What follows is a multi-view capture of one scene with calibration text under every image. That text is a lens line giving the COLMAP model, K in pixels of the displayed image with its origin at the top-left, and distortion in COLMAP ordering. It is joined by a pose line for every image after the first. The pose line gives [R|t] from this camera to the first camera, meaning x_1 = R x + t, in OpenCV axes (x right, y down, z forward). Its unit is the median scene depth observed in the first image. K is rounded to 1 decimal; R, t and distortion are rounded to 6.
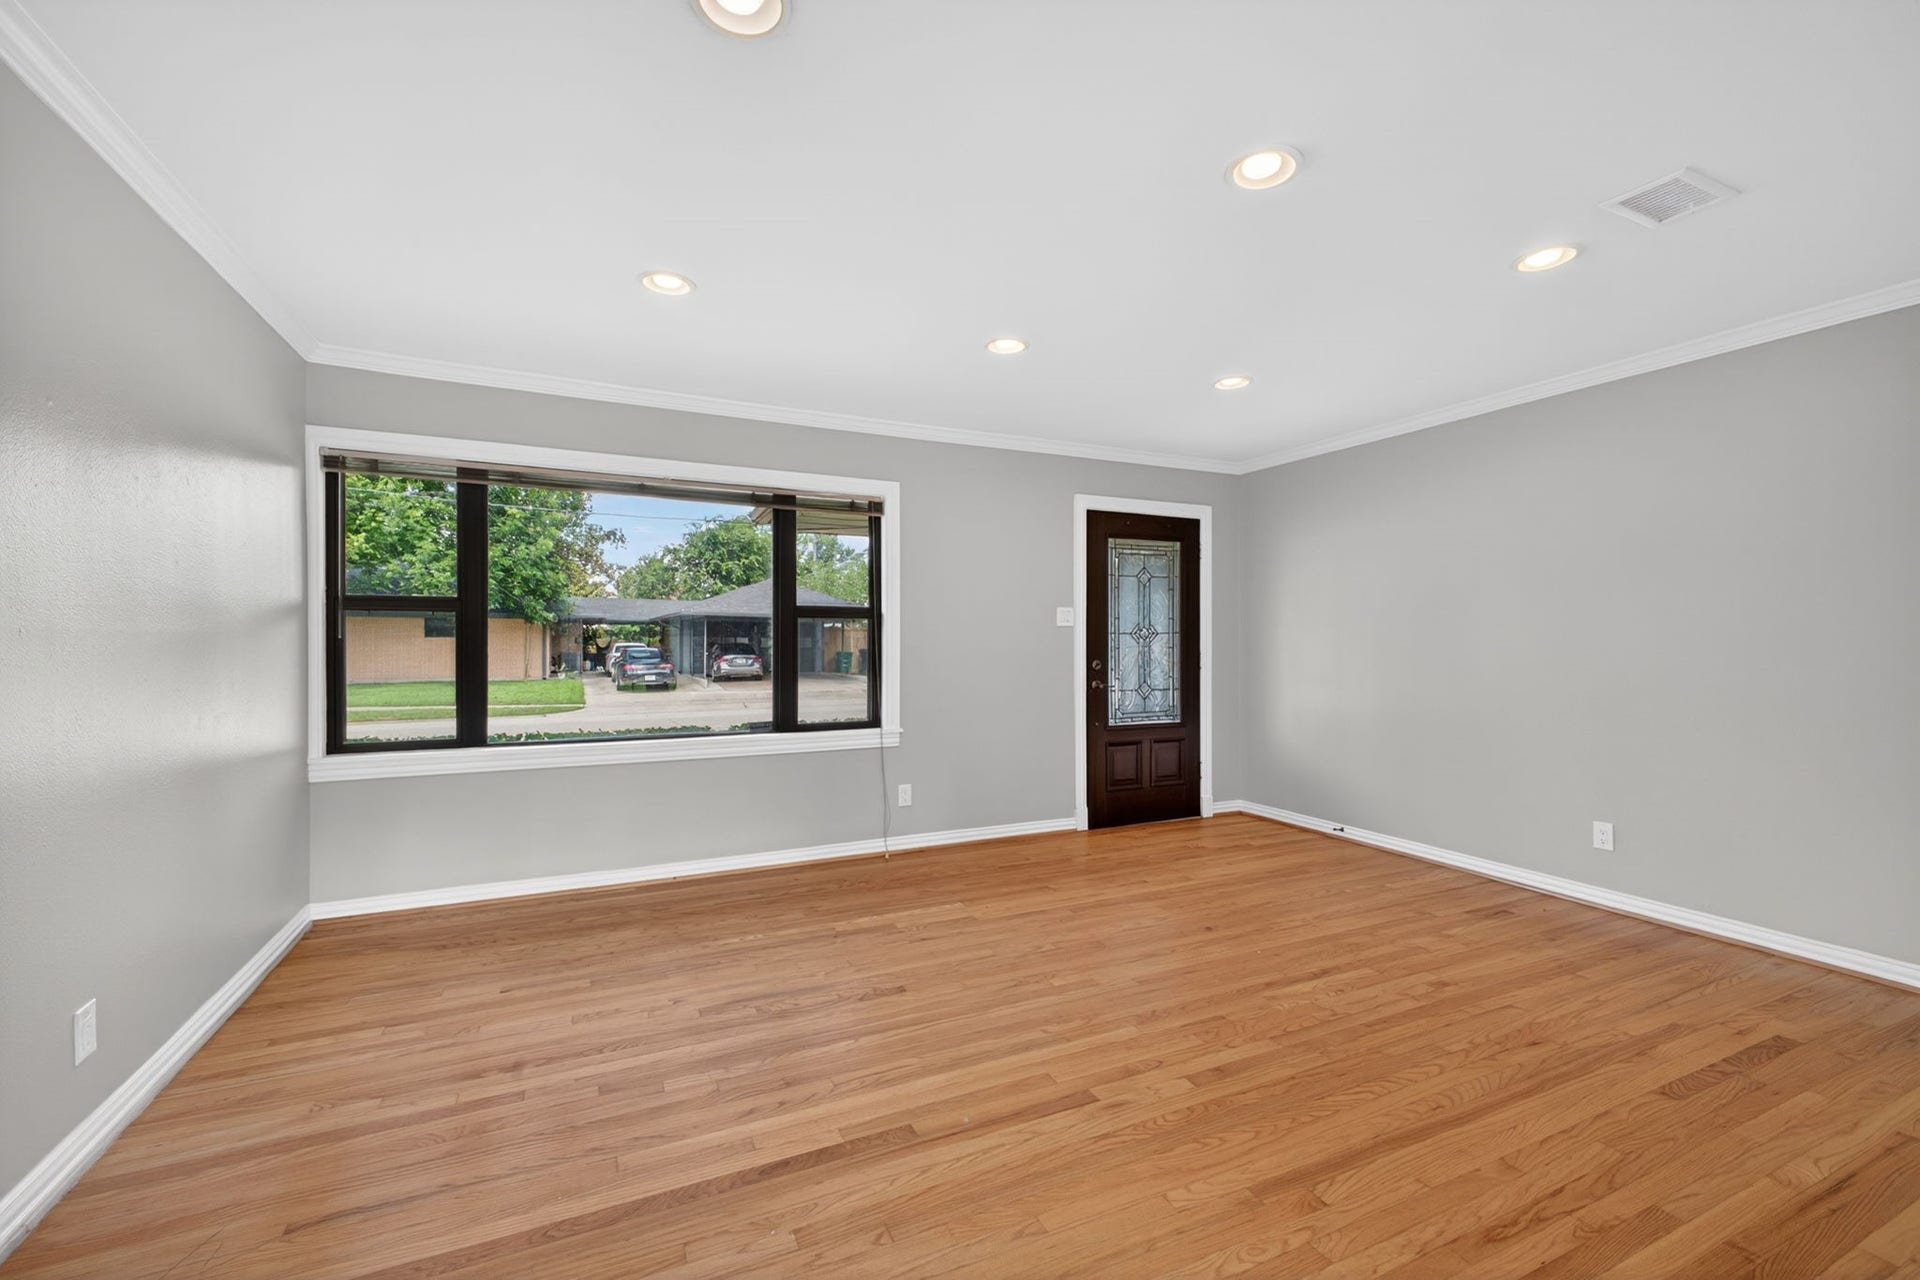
lens RADIAL K [[790.6, 0, 953.1], [0, 790.6, 645.7], [0, 0, 1]] dist [0.015380, -0.001867]
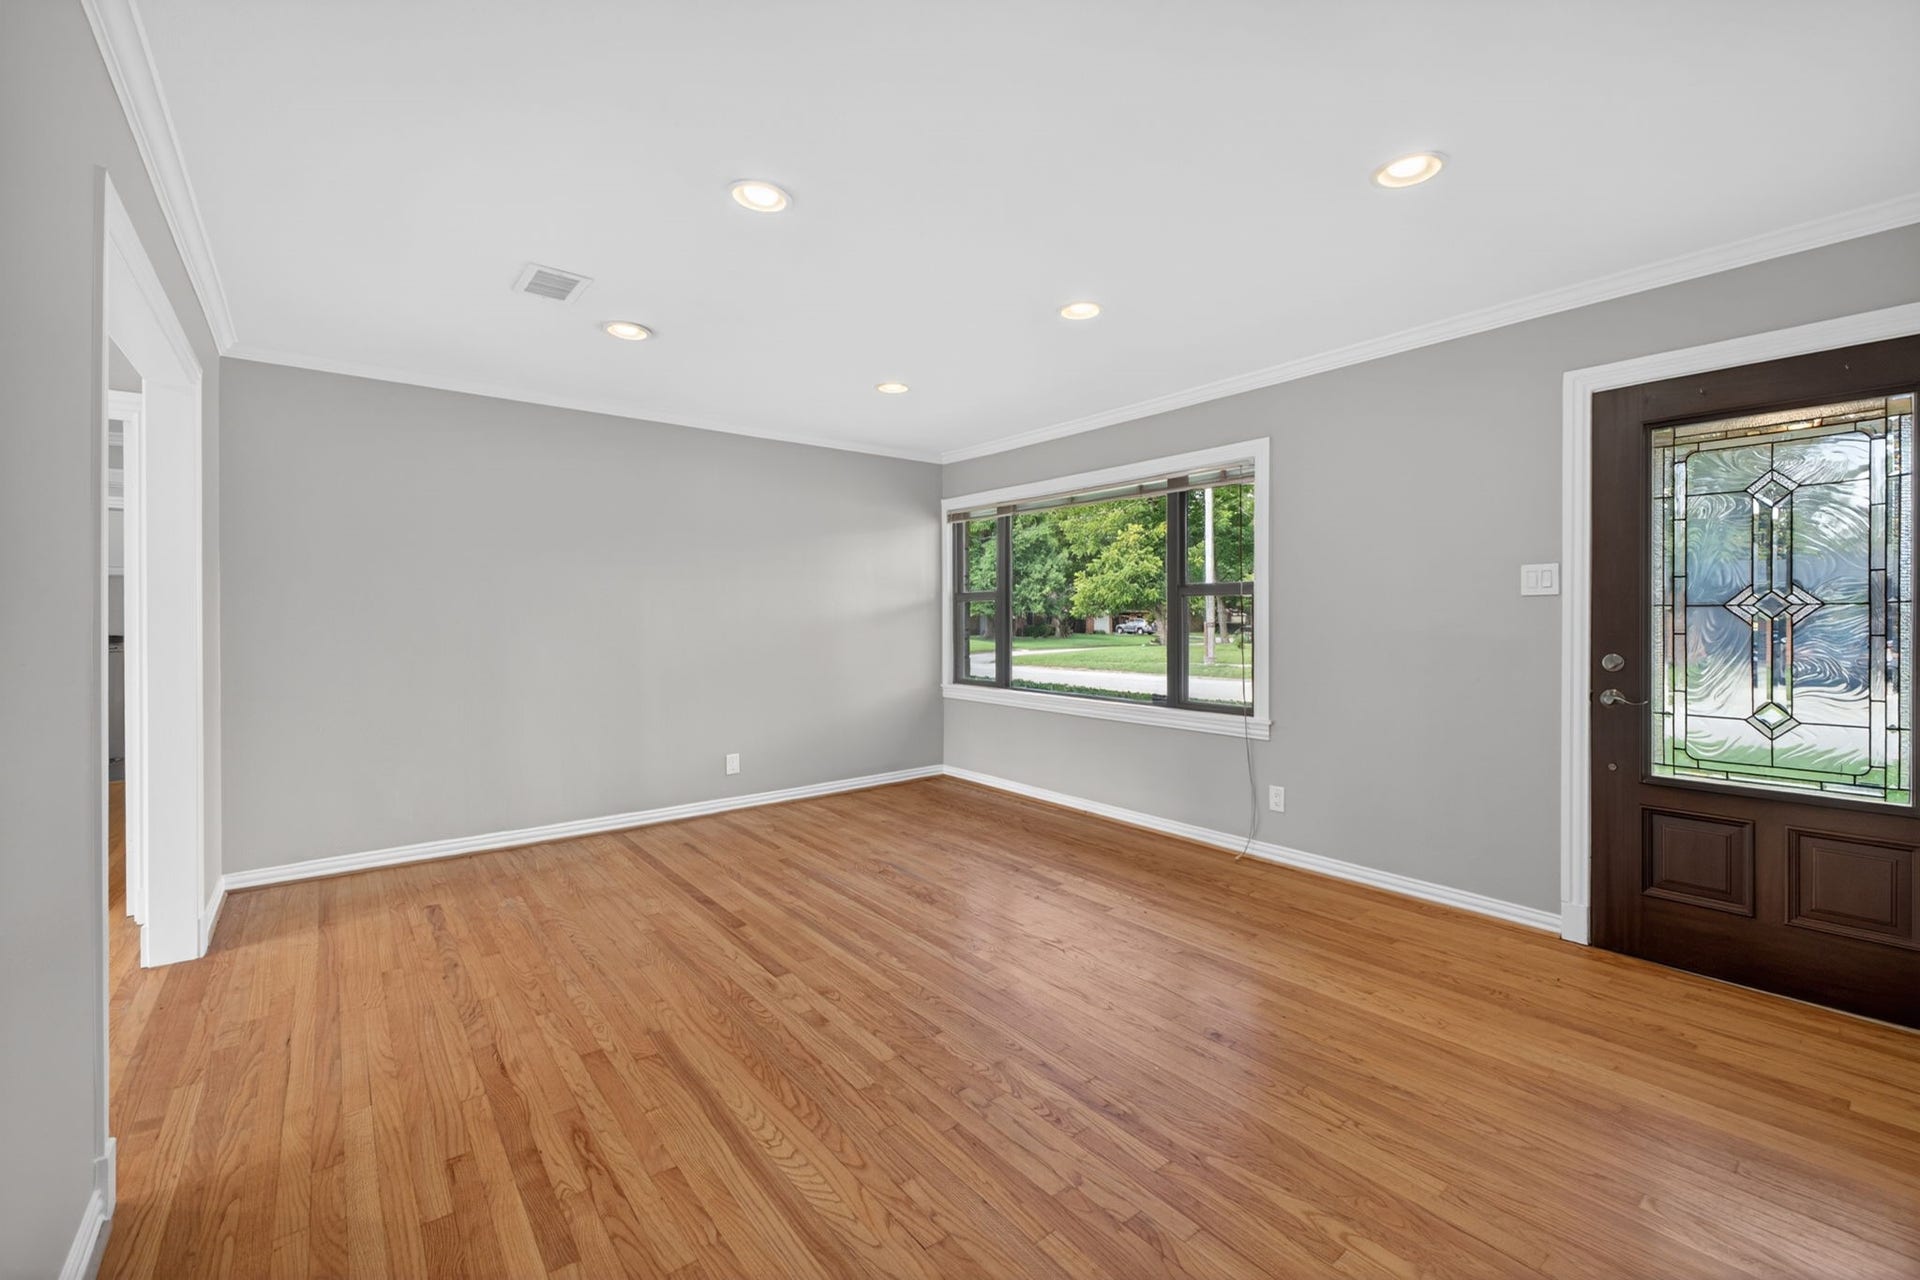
lens RADIAL K [[790.6, 0, 959.7], [0, 790.6, 627.5], [0, 0, 1]] dist [0.015380, -0.001867]
pose [[0.237168, 0.010262, -0.971415, 0.818818], [-0.007497, 0.999934, 0.008733, -0.002987], [0.971440, 0.005211, 0.237229, 0.538125]]
